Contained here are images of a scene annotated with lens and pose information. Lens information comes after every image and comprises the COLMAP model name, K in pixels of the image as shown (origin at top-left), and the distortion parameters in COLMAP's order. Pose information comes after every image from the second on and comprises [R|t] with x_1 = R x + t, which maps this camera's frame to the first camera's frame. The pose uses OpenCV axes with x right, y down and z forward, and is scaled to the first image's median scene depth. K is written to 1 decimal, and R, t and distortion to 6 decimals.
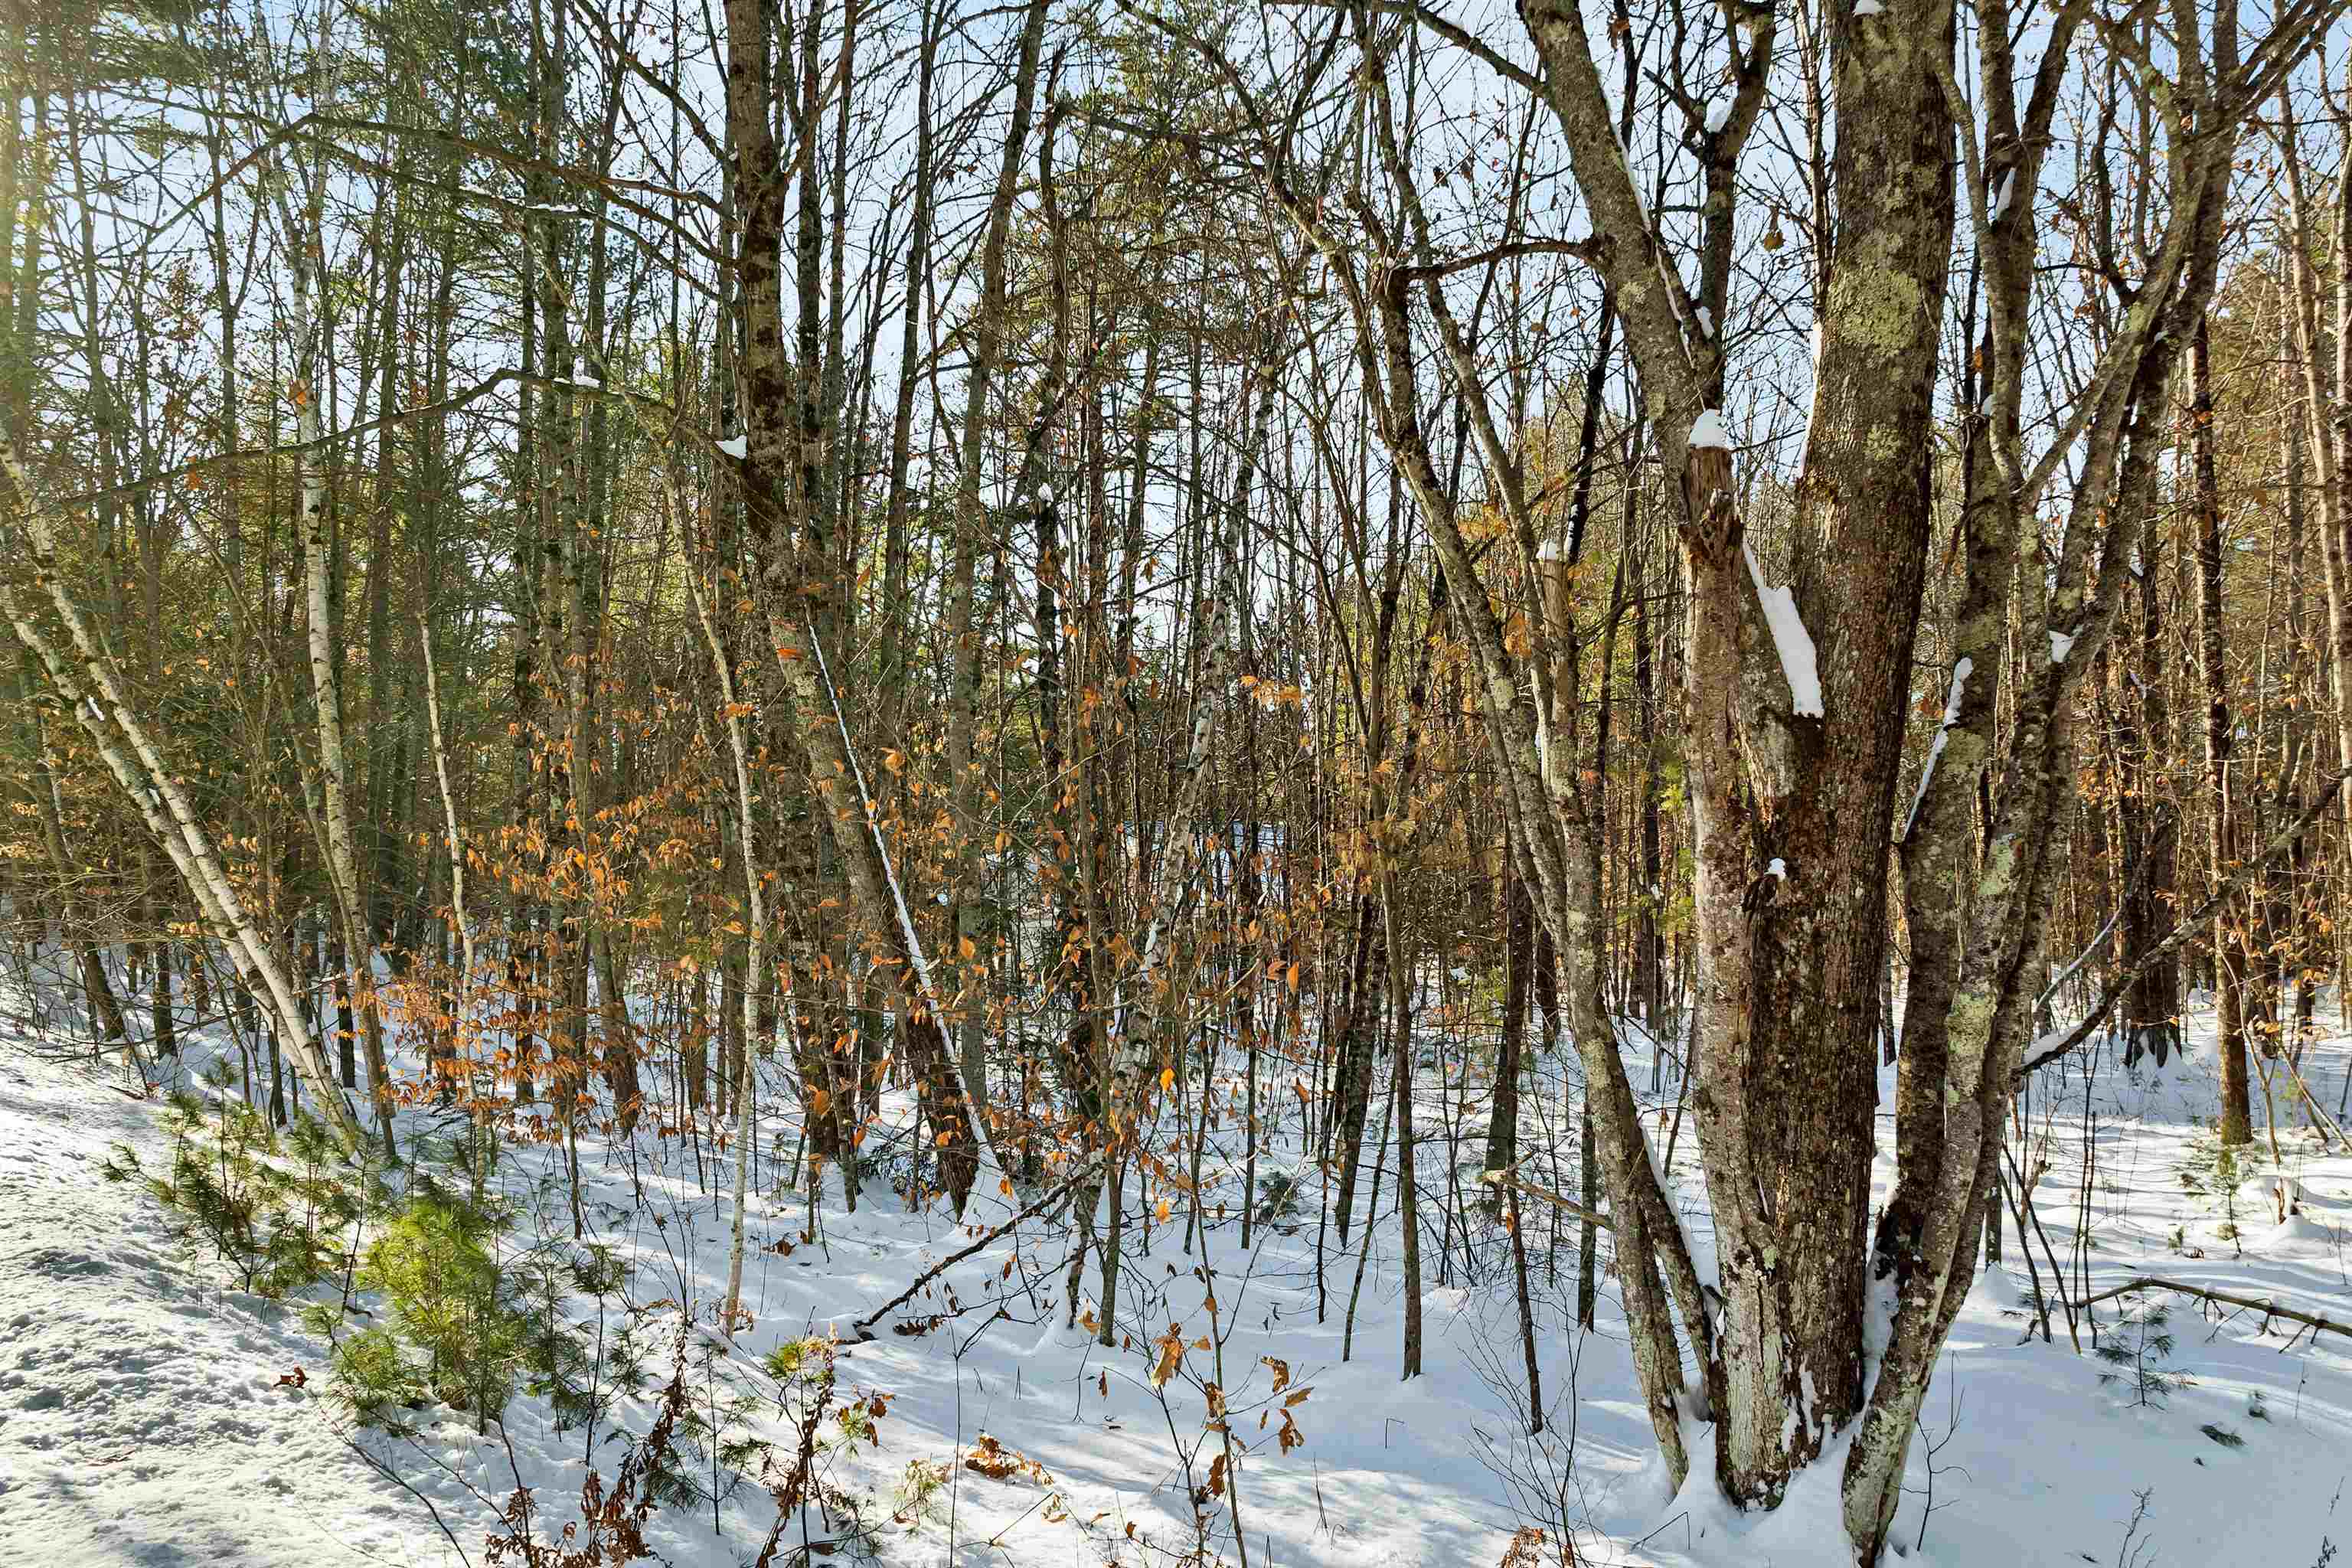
lens RADIAL K [[1670.9, 0, 1188.6], [0, 1670.9, 873.4], [0, 0, 1]] dist [-0.051586, 0.024043]
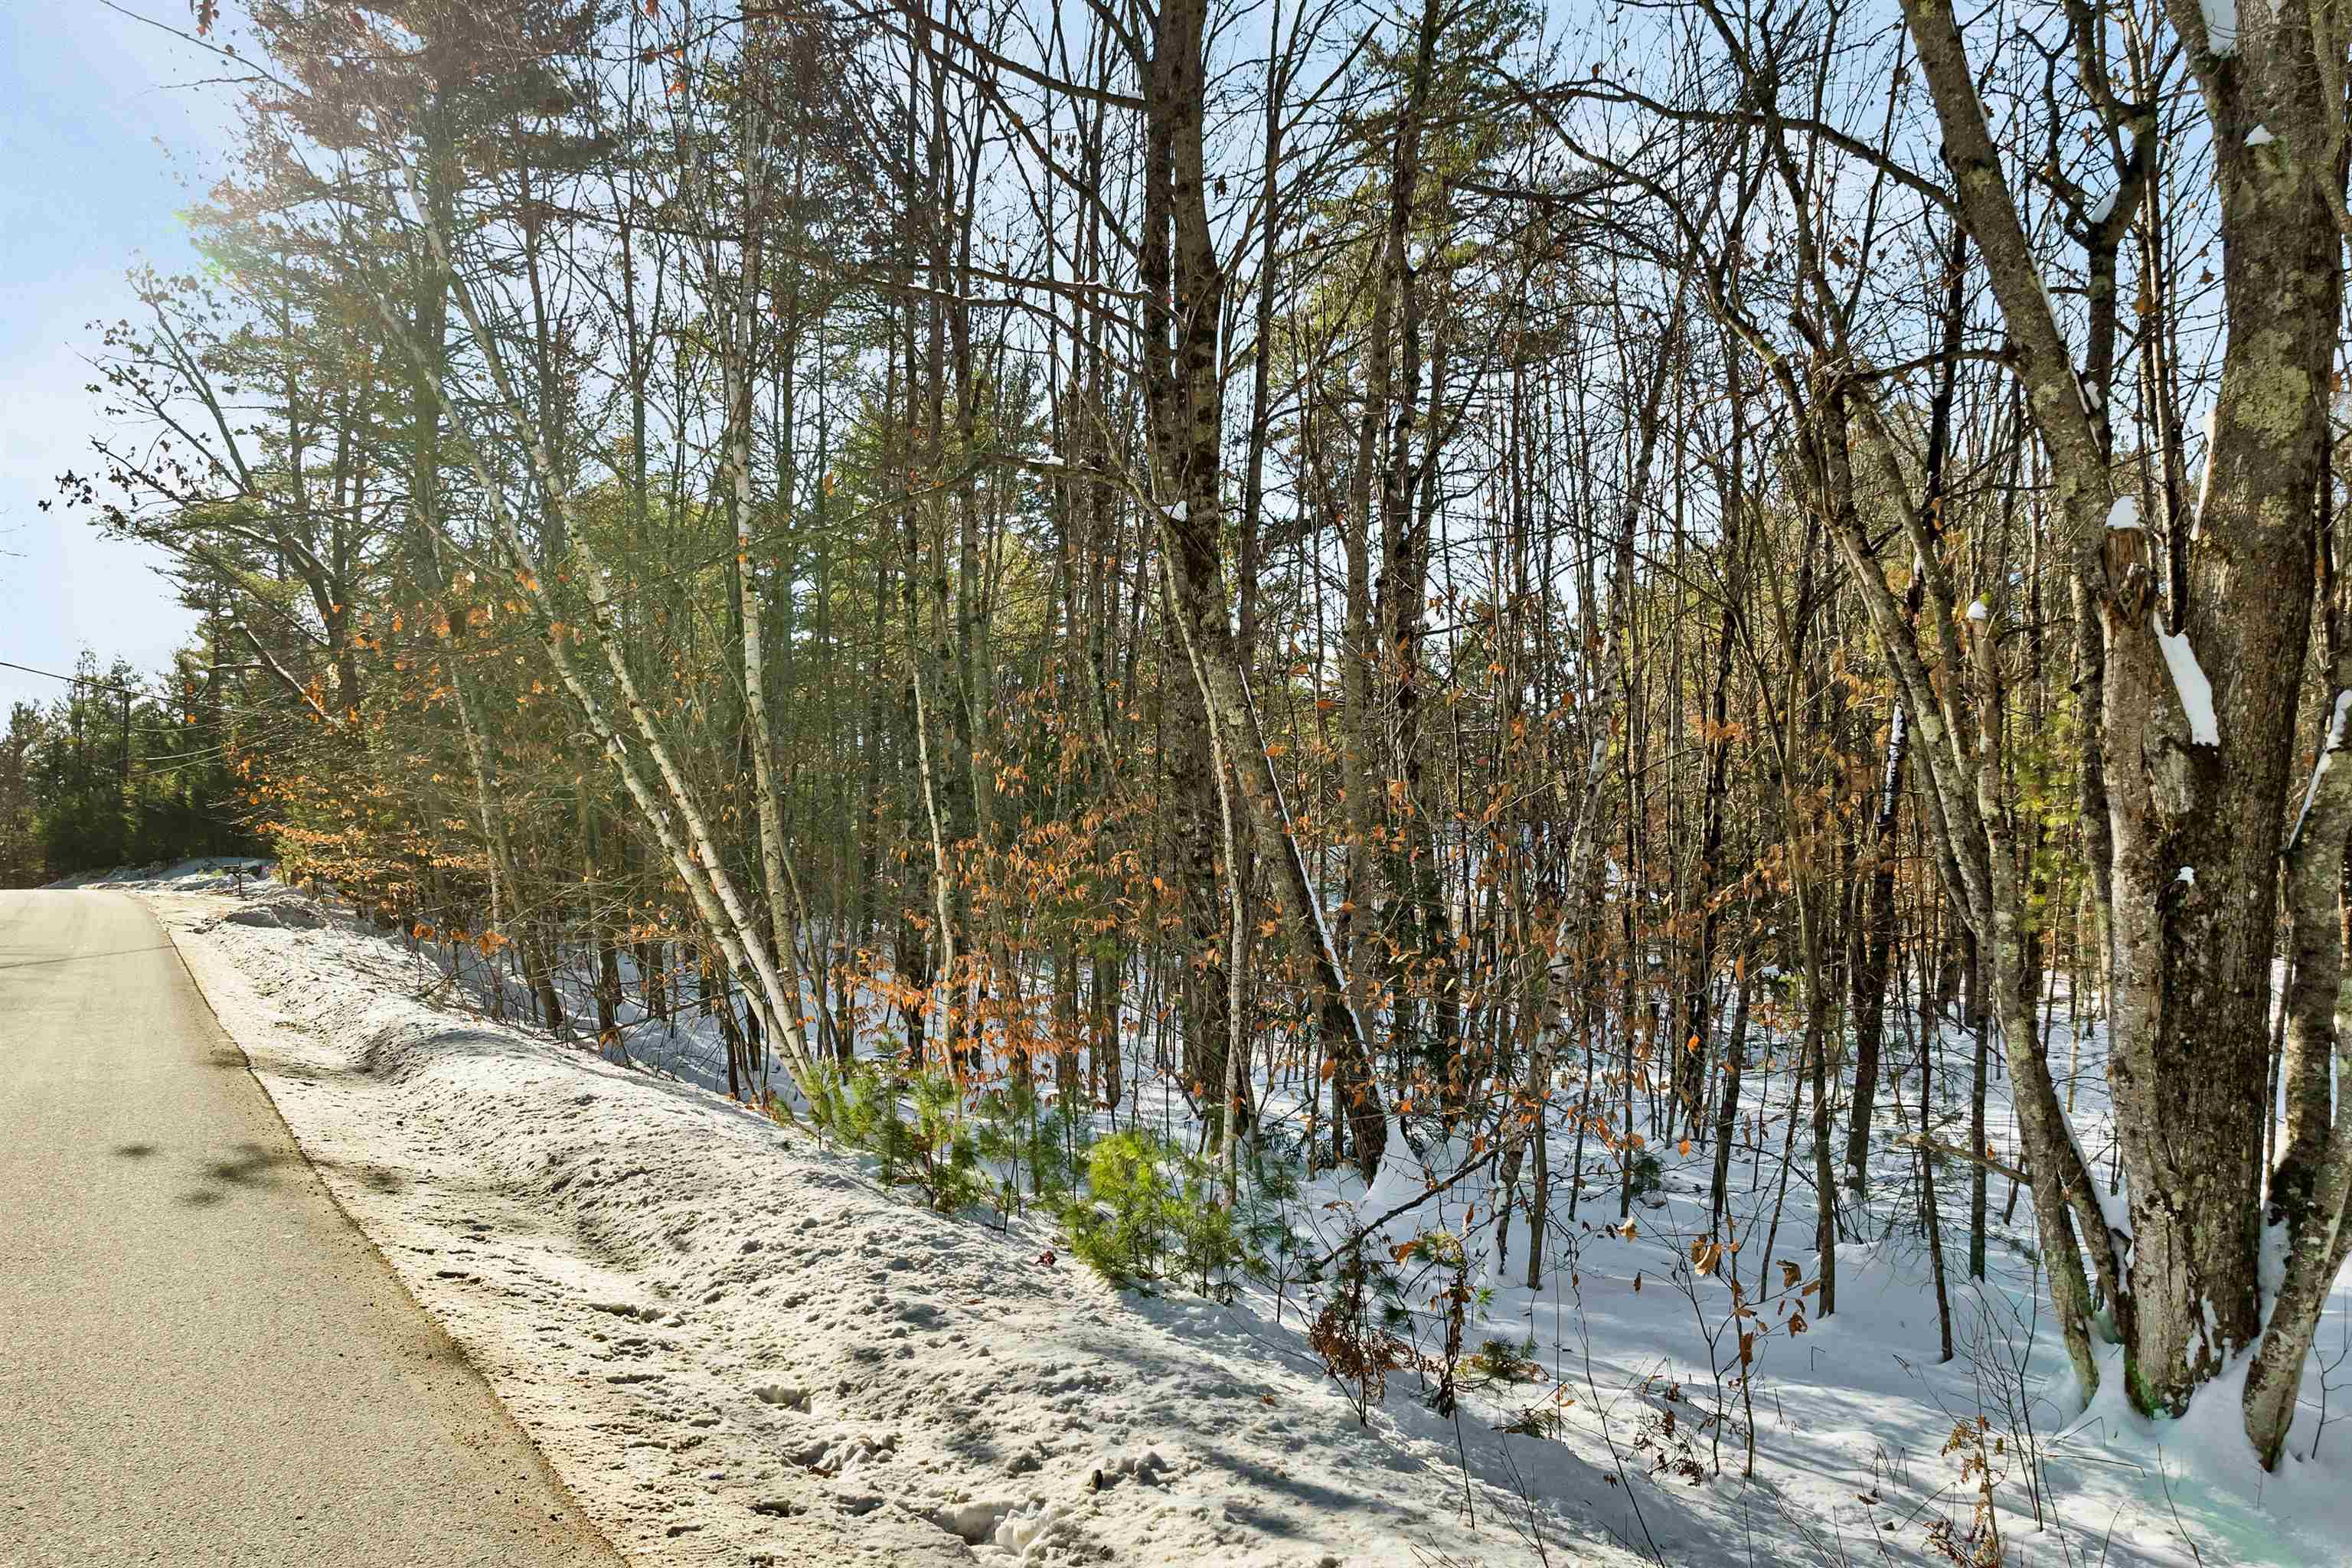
lens RADIAL K [[1670.9, 0, 1197.0], [0, 1670.9, 875.8], [0, 0, 1]] dist [-0.051586, 0.024043]
pose [[0.988962, -0.006473, -0.148029, -0.154659], [0.006705, 0.999977, 0.001064, -0.007405], [0.148019, -0.002045, 0.988982, -0.247195]]
